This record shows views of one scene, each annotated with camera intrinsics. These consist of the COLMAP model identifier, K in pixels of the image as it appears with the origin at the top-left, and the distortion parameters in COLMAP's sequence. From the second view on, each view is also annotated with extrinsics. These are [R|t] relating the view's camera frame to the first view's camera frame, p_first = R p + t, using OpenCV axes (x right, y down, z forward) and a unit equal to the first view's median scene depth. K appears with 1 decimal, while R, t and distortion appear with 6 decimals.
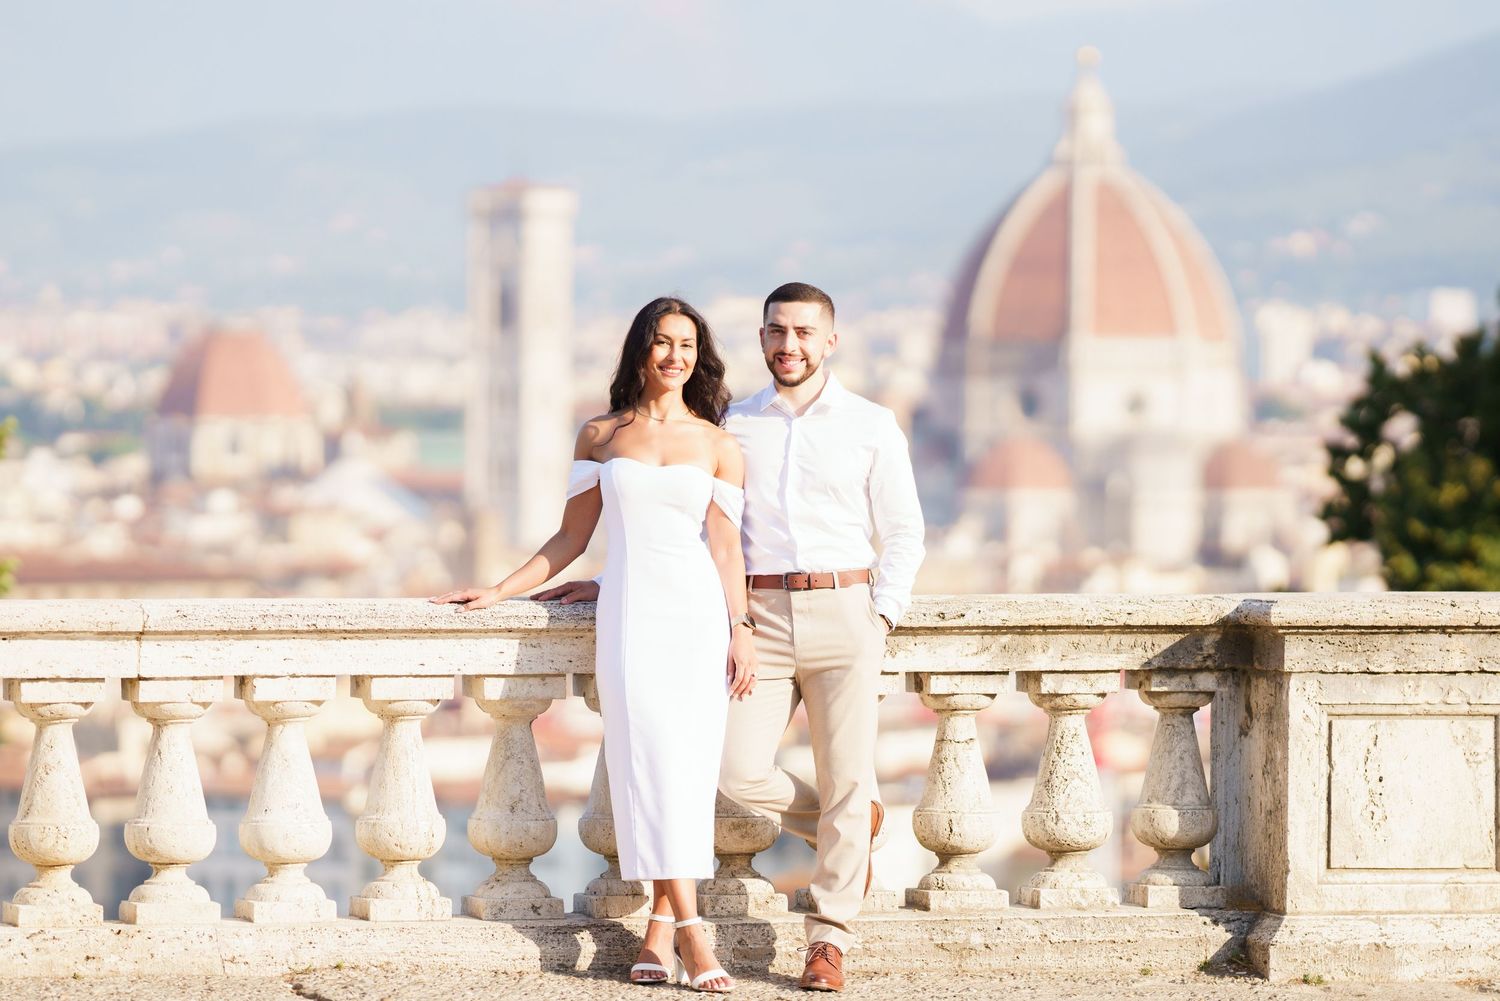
lens RADIAL K [[8868.5, 0, 749.4], [0, 8868.5, 494.8], [0, 0, 1]] dist [0.326792, 2.922930]
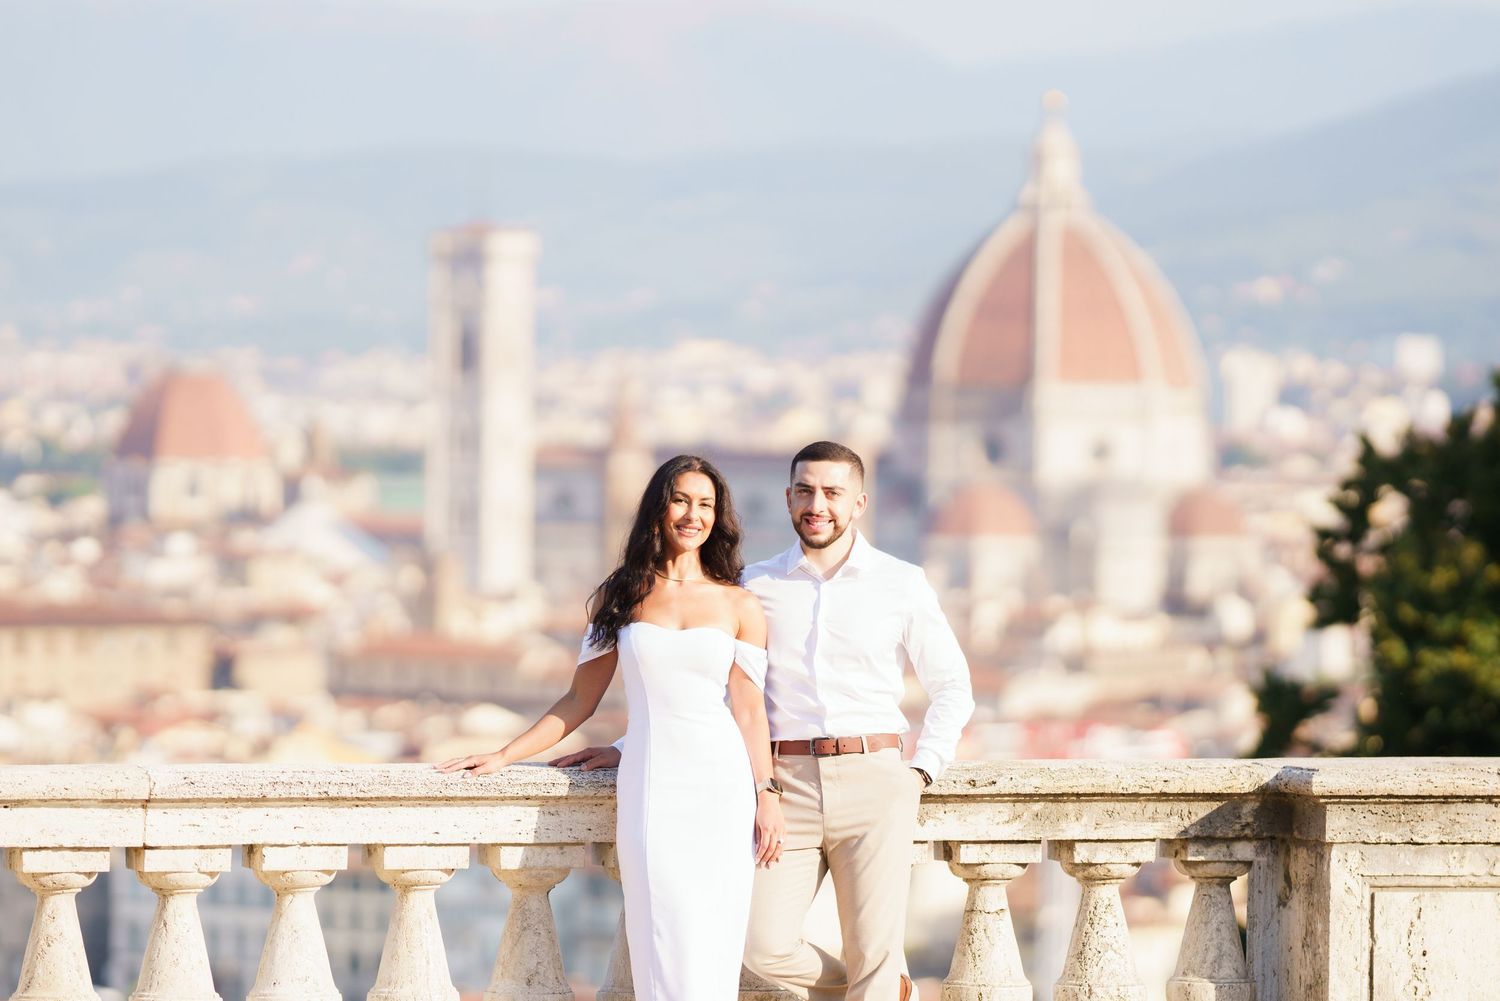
lens RADIAL K [[8922.5, 0, 750.3], [0, 8922.5, 500.4], [0, 0, 1]] dist [0.351516, 1.485444]
pose [[0.999978, 0.004818, 0.004457, -0.007022], [-0.004799, 0.999979, -0.004264, -0.012853], [-0.004477, 0.004242, 0.999981, 0.024796]]
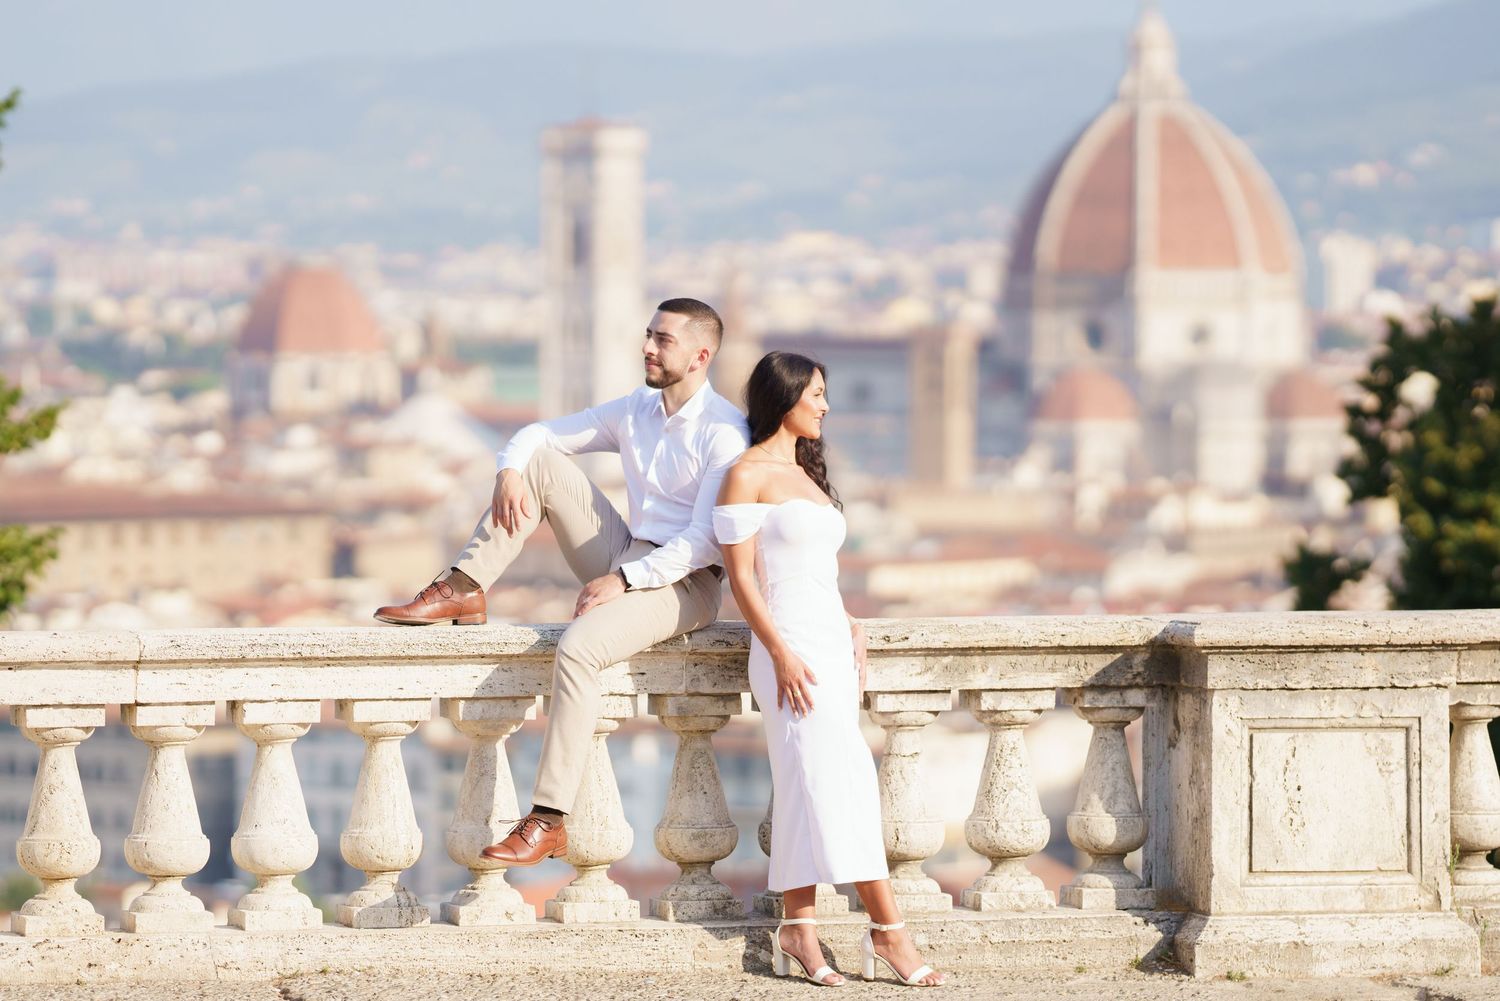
lens RADIAL K [[8738.0, 0, 750.6], [0, 8738.0, 499.8], [0, 0, 1]] dist [0.309316, 6.529629]
pose [[0.999947, -0.006177, -0.008225, 0.013880], [0.006247, 0.999944, 0.008531, -0.012166], [0.008171, -0.008582, 0.999930, -0.054810]]
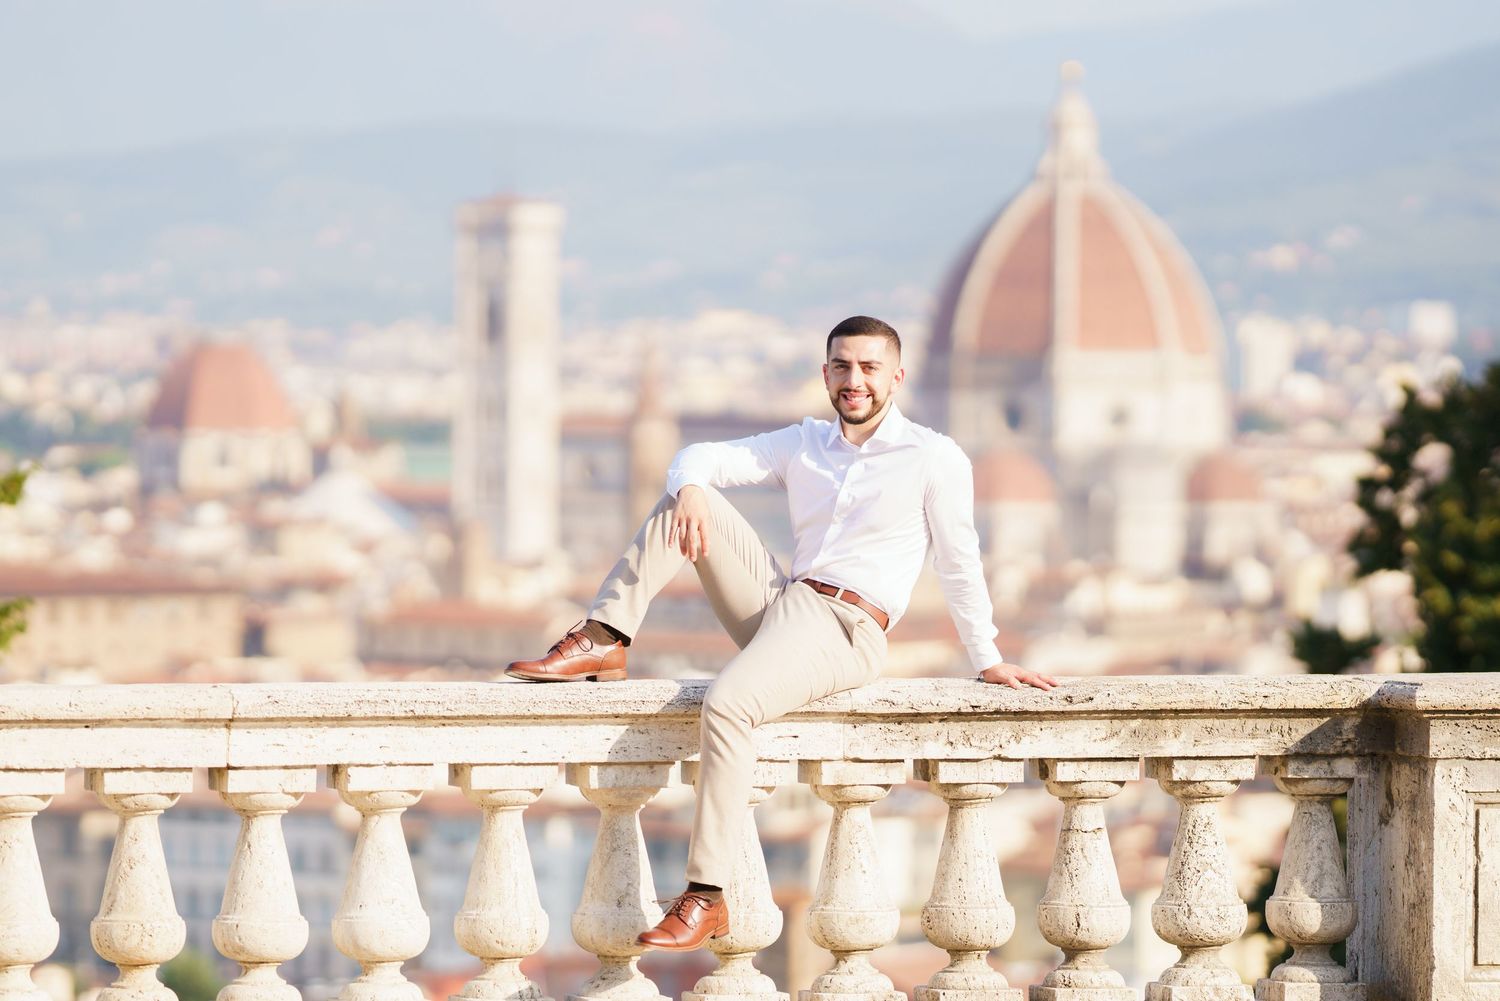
lens RADIAL K [[8808.3, 0, 747.6], [0, 8808.3, 498.2], [0, 0, 1]] dist [0.409612, -3.555702]
pose [[0.999999, -0.000353, 0.001644, -0.014212], [0.000354, 1.000000, -0.000901, -0.007037], [-0.001644, 0.000901, 0.999998, 0.054649]]
